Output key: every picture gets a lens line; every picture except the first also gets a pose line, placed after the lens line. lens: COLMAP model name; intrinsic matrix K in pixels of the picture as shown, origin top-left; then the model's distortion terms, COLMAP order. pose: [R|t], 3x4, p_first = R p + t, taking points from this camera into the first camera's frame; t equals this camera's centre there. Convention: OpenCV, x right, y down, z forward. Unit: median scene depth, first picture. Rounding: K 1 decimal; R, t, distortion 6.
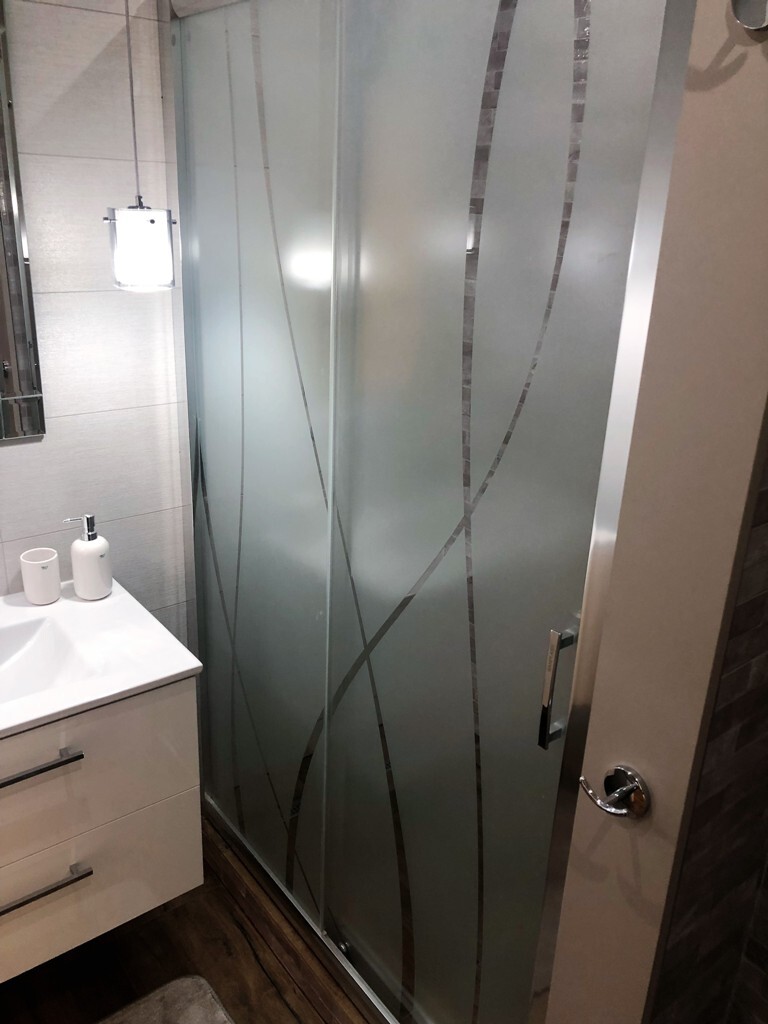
lens RADIAL K [[823.8, 0, 390.4], [0, 823.8, 504.9], [0, 0, 1]] dist [0.026869, -0.029796]
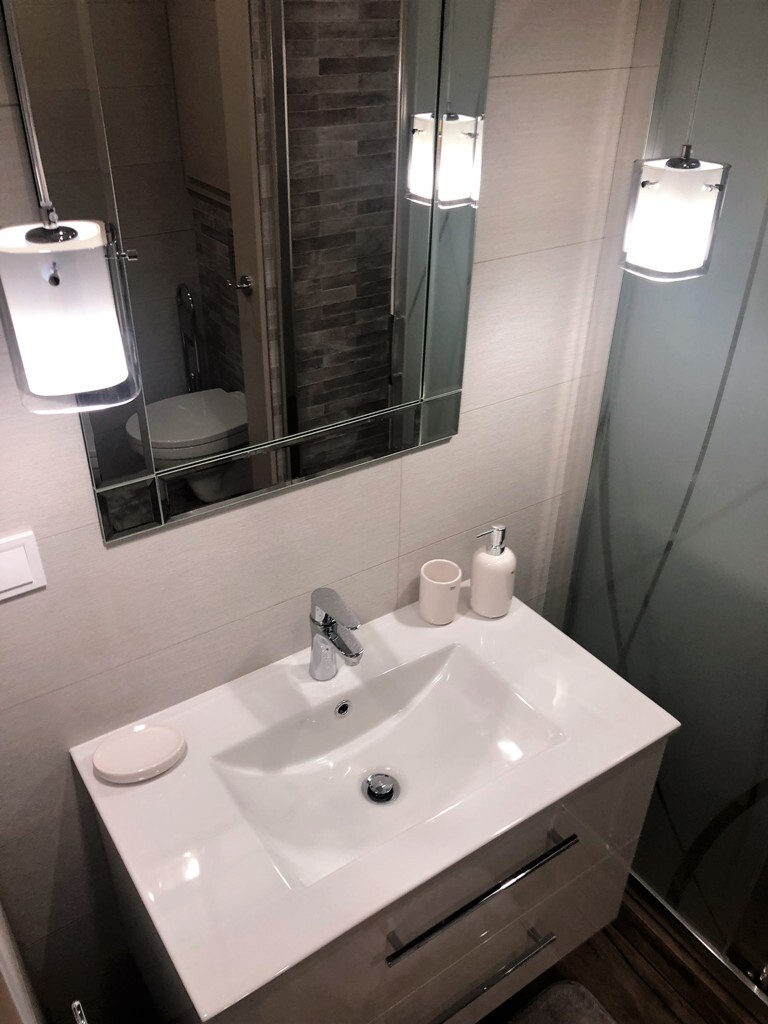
lens RADIAL K [[823.8, 0, 379.2], [0, 823.8, 523.4], [0, 0, 1]] dist [0.026869, -0.029796]
pose [[0.997348, 0.011878, -0.071798, -0.413884], [0.003693, 0.977059, 0.212938, -0.165110], [0.072680, -0.212639, 0.974424, 0.165283]]
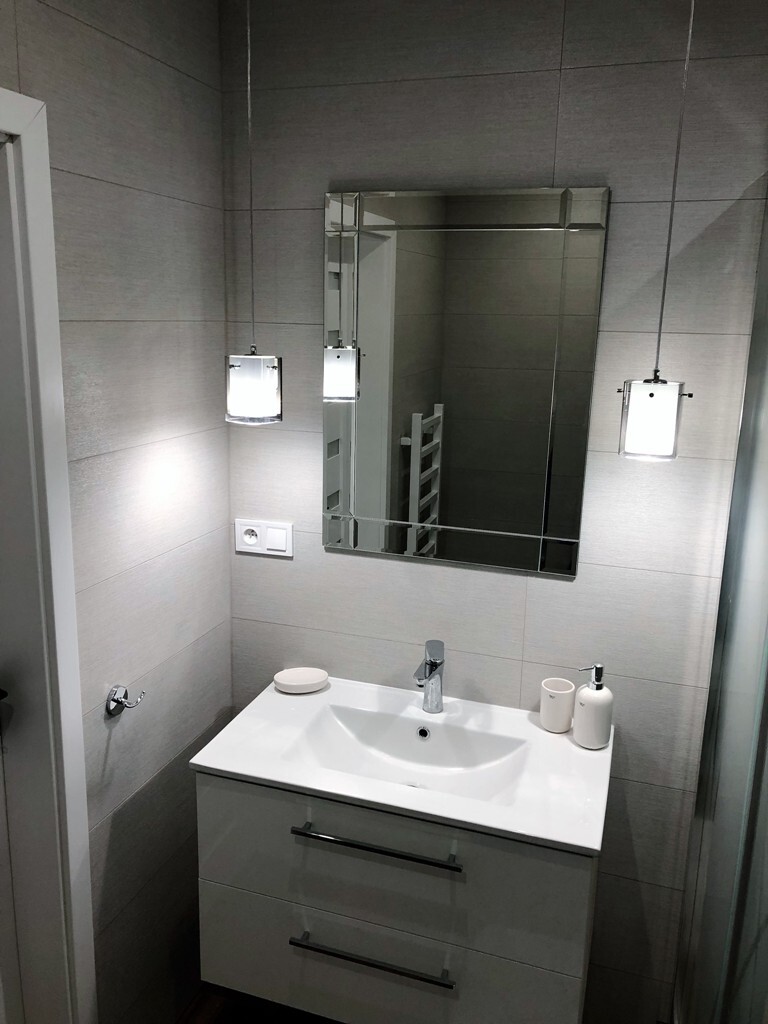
lens RADIAL K [[823.8, 0, 386.9], [0, 823.8, 507.3], [0, 0, 1]] dist [0.026869, -0.029796]
pose [[0.547729, 0.157562, -0.821686, 0.301635], [-0.294771, 0.955476, -0.013275, -0.080794], [0.783009, 0.249480, 0.569786, 0.162840]]
